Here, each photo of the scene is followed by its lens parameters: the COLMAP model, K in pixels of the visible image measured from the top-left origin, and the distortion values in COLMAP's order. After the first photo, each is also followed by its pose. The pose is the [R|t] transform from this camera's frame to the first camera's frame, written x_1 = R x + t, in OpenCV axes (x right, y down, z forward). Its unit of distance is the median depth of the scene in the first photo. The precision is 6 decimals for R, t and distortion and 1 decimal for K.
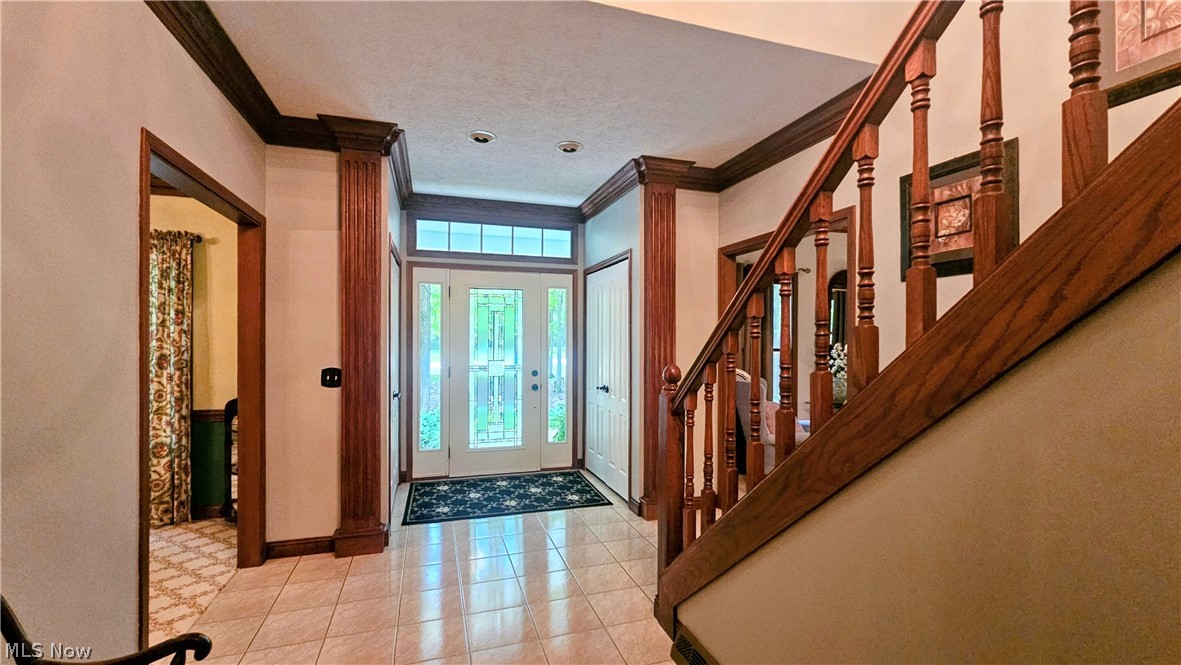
lens RADIAL K [[501.0, 0, 589.7], [0, 501.0, 340.7], [0, 0, 1]] dist [0.000475, 0.000039]
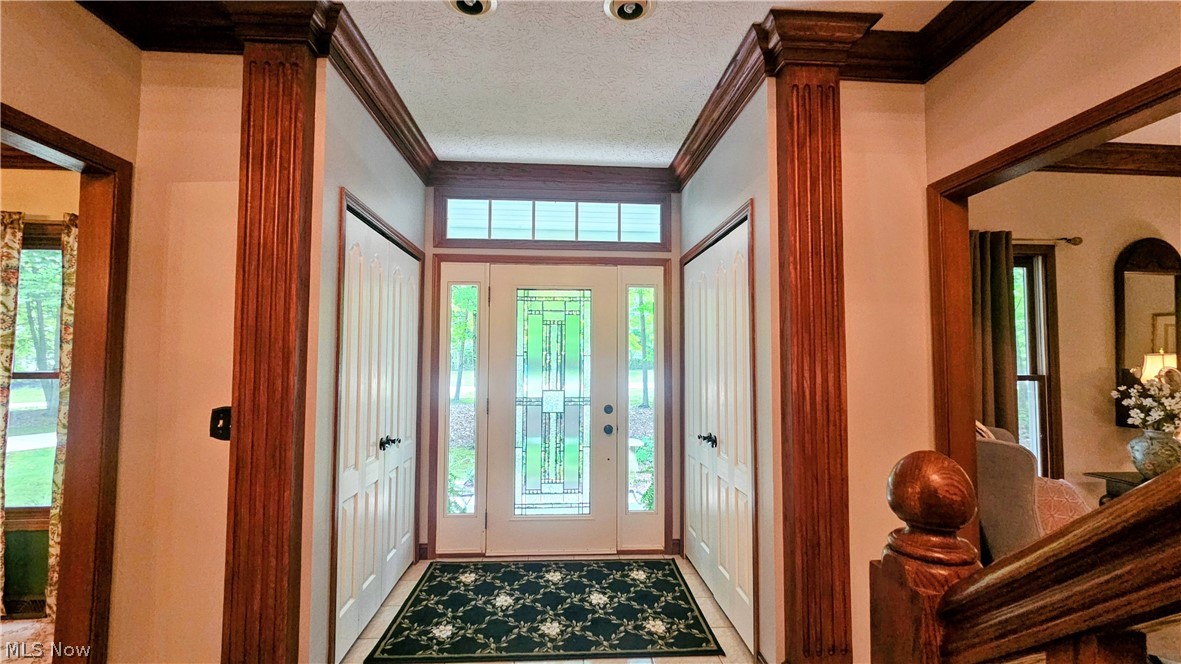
lens RADIAL K [[477.3, 0, 587.8], [0, 477.3, 340.1], [0, 0, 1]] dist [0.000611, 0.000074]
pose [[0.968527, -0.010922, -0.248667, 0.030793], [-0.000658, 0.998921, -0.046438, 0.000636], [0.248906, 0.045140, 0.967475, 0.386362]]
